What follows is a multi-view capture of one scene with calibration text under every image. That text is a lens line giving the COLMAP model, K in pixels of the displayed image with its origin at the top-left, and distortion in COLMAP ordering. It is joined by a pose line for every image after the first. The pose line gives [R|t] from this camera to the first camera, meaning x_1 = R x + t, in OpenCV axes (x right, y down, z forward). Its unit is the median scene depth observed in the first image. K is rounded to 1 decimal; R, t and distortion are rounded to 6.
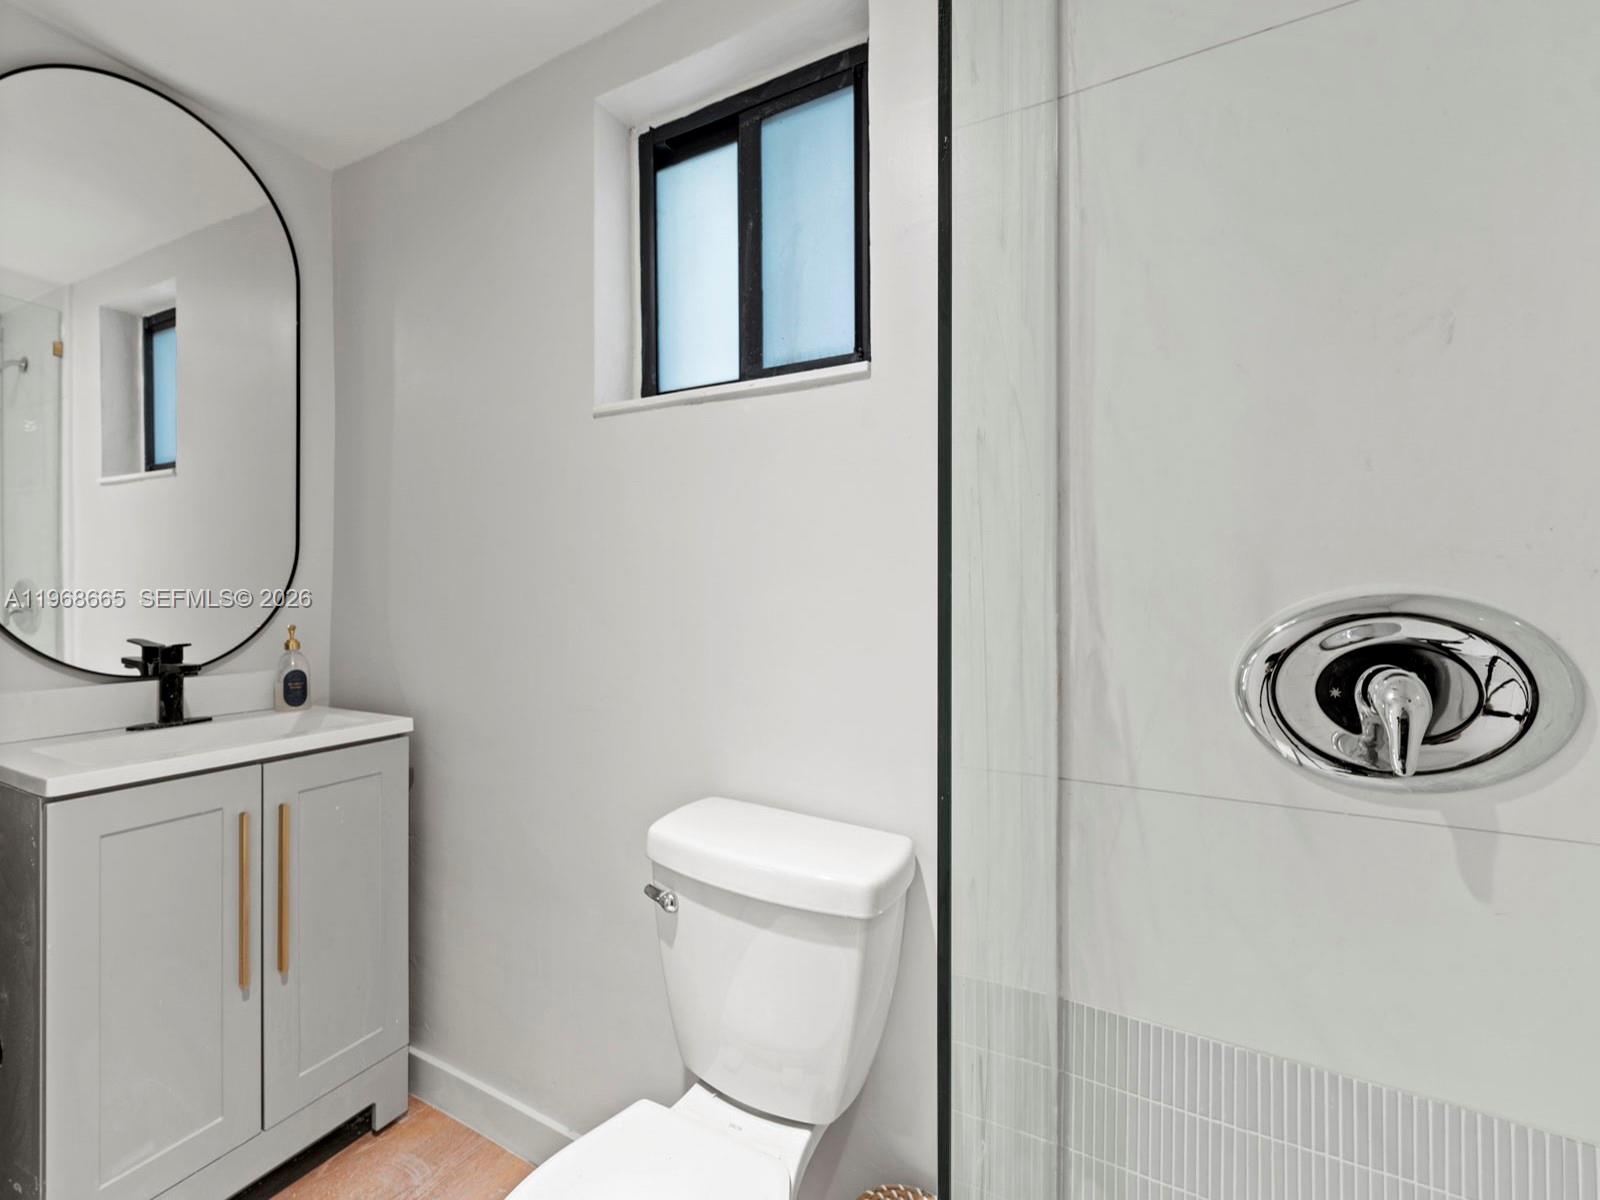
lens RADIAL K [[654.1, 0, 797.2], [0, 654.1, 592.3], [0, 0, 1]] dist [-0.001046, -0.000209]
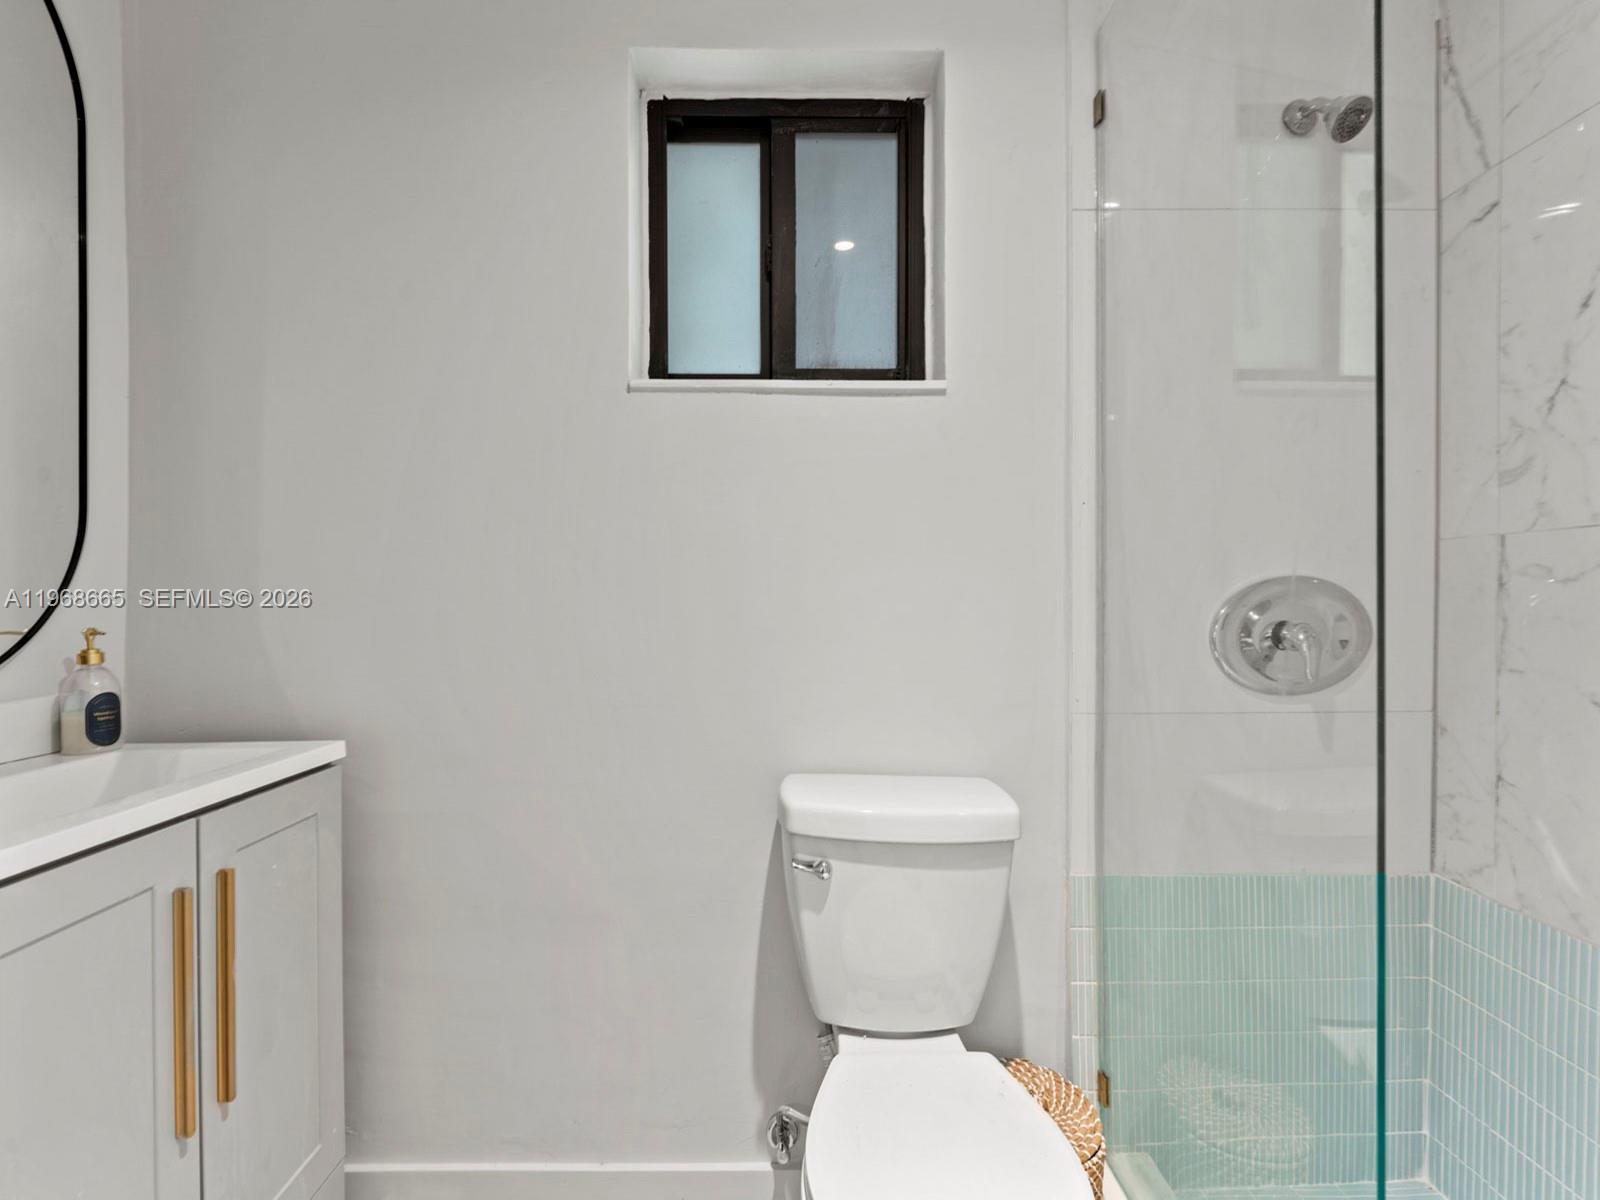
lens RADIAL K [[654.1, 0, 791.9], [0, 654.1, 598.8], [0, 0, 1]] dist [-0.001046, -0.000209]
pose [[0.883746, -0.005946, 0.467929, -0.525612], [0.006080, 0.999981, 0.001224, 0.027281], [-0.467927, 0.001763, 0.883765, 0.067103]]
